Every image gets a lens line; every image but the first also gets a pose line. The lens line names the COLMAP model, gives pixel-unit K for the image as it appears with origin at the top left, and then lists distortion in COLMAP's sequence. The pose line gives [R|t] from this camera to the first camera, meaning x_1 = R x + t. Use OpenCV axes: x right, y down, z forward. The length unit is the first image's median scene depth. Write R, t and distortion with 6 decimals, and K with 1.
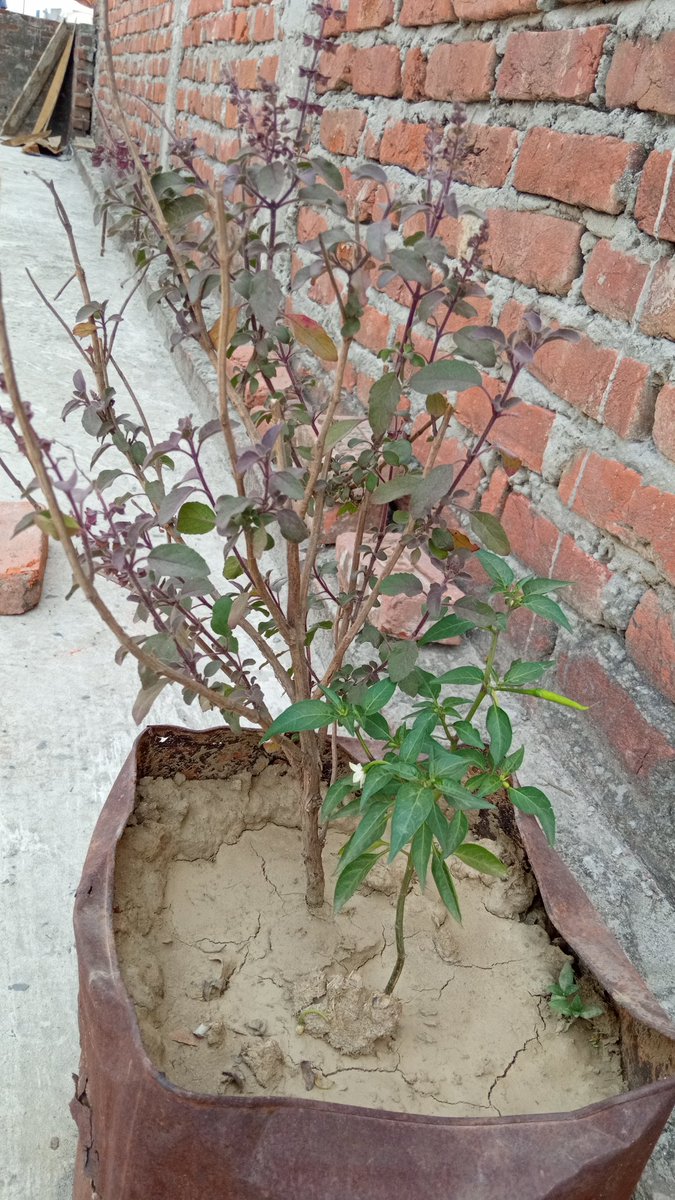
lens RADIAL K [[930.3, 0, 347.2], [0, 930.3, 600.4], [0, 0, 1]] dist [0.087227, -0.180875]
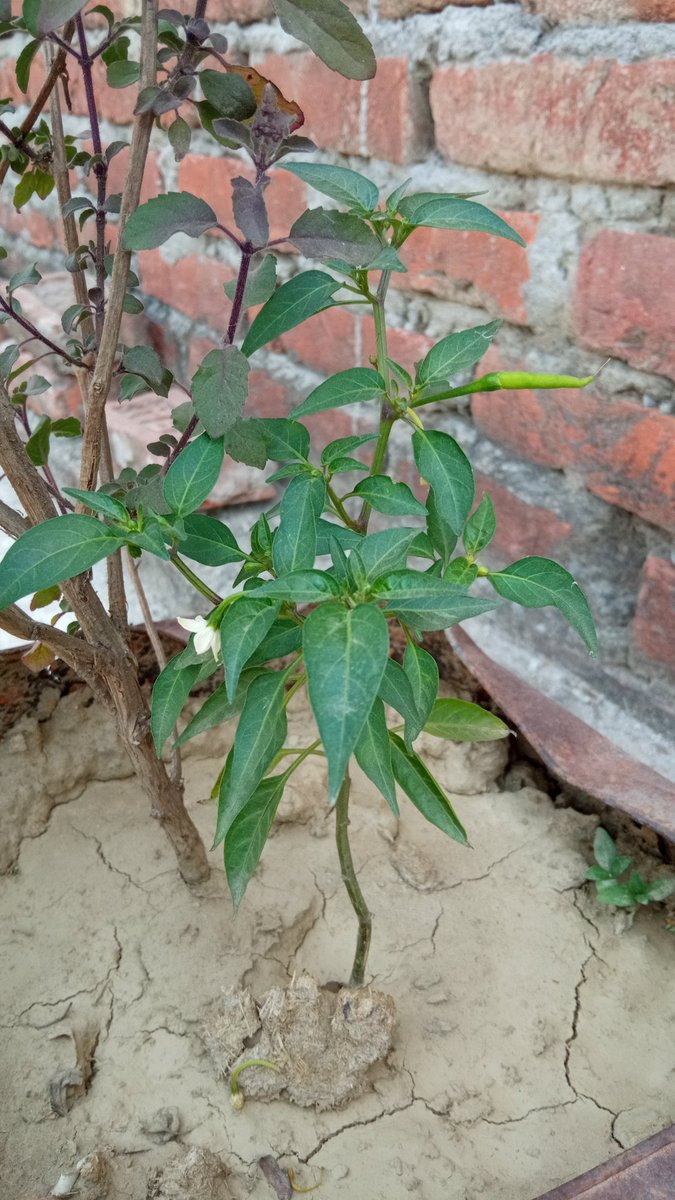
lens RADIAL K [[930.3, 0, 347.2], [0, 930.3, 600.4], [0, 0, 1]] dist [0.087227, -0.180875]
pose [[0.935096, -0.302065, 0.185346, -0.001402], [0.280547, 0.950490, 0.133646, 0.097534], [-0.216540, -0.072973, 0.973543, 0.405440]]
